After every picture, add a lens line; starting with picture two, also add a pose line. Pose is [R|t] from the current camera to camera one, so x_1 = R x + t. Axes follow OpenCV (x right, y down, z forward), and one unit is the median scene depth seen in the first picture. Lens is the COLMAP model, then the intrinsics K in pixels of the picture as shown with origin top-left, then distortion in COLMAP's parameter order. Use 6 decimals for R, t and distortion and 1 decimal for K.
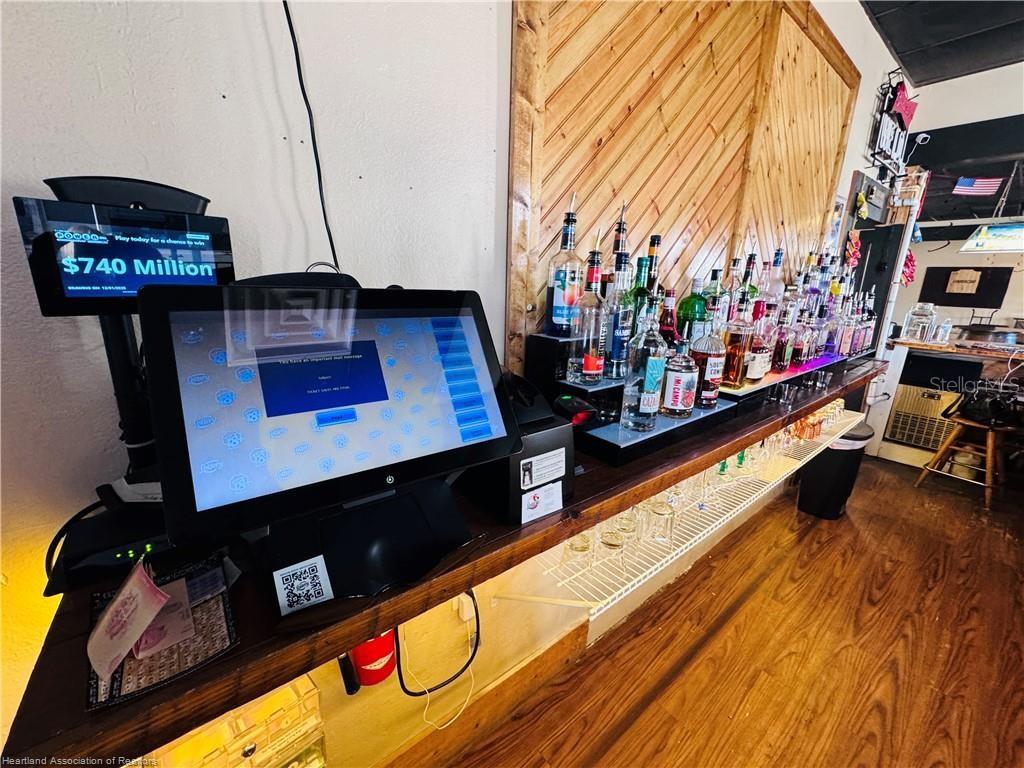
lens RADIAL K [[409.2, 0, 513.0], [0, 409.2, 383.1], [0, 0, 1]] dist [-0.004353, 0.000855]
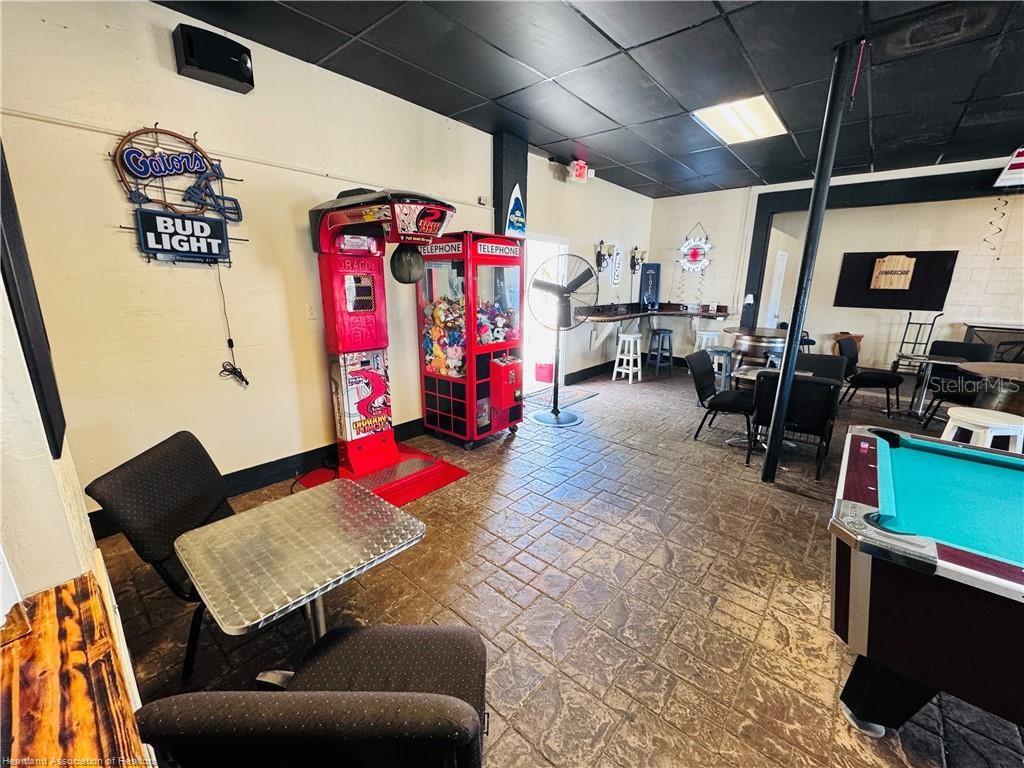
lens RADIAL K [[409.2, 0, 514.5], [0, 409.2, 383.9], [0, 0, 1]] dist [-0.004353, 0.000855]
pose [[0.982591, -0.059721, 0.175920, 1.648678], [0.058999, 0.998214, 0.009337, -0.515069], [-0.176163, 0.001205, 0.984360, 2.114751]]
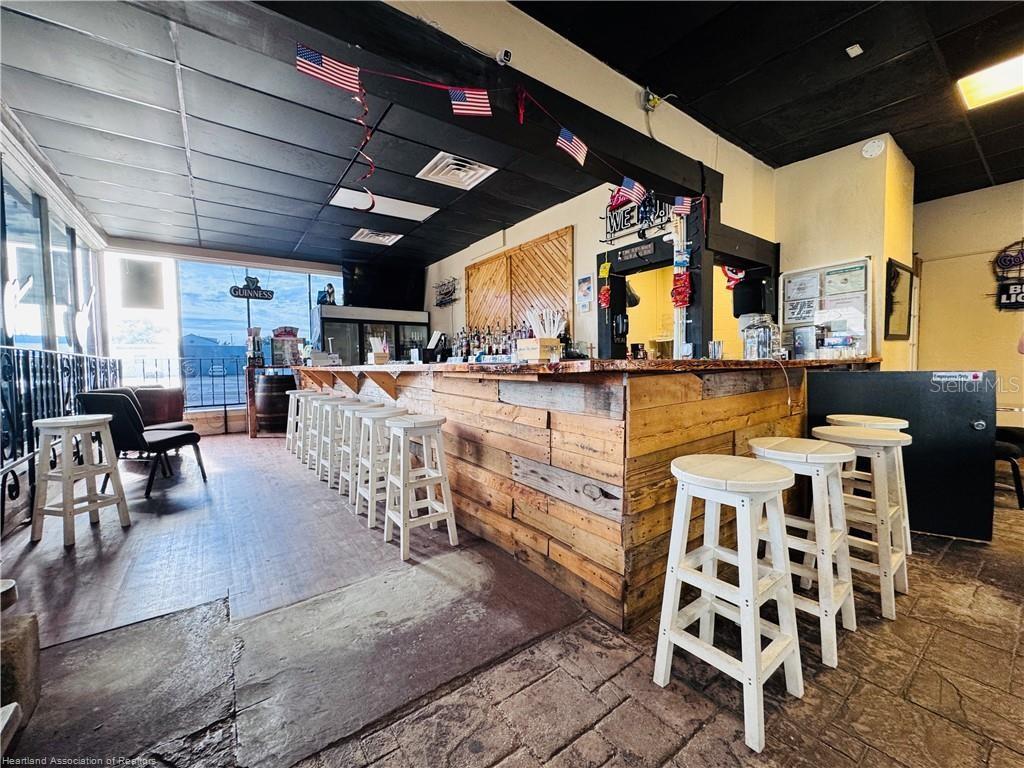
lens RADIAL K [[409.2, 0, 510.8], [0, 409.2, 384.6], [0, 0, 1]] dist [-0.004353, 0.000855]
pose [[-0.041517, 0.041093, -0.998292, 3.189092], [-0.233962, 0.970975, 0.049698, -0.010216], [0.971359, 0.235626, -0.030698, 1.032044]]
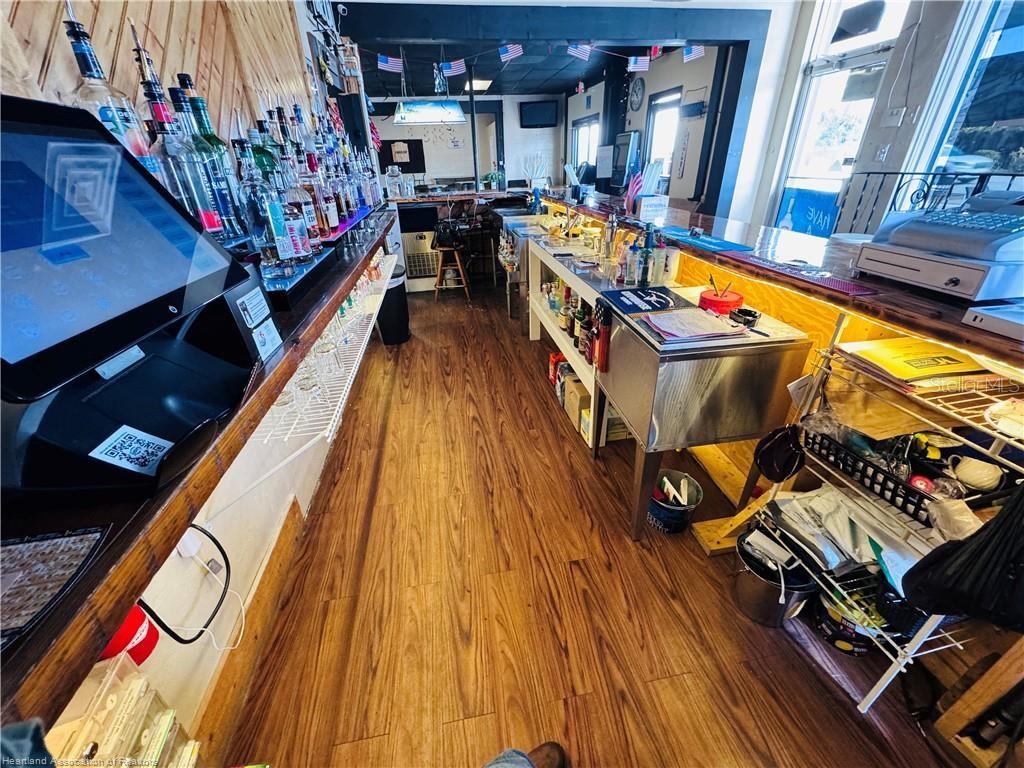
lens RADIAL K [[409.2, 0, 509.7], [0, 409.2, 383.0], [0, 0, 1]] dist [-0.004353, 0.000855]
pose [[0.489861, -0.455513, 0.743334, -0.154641], [0.260583, 0.890166, 0.373766, 0.052319], [-0.831945, 0.010607, 0.554756, -0.041995]]
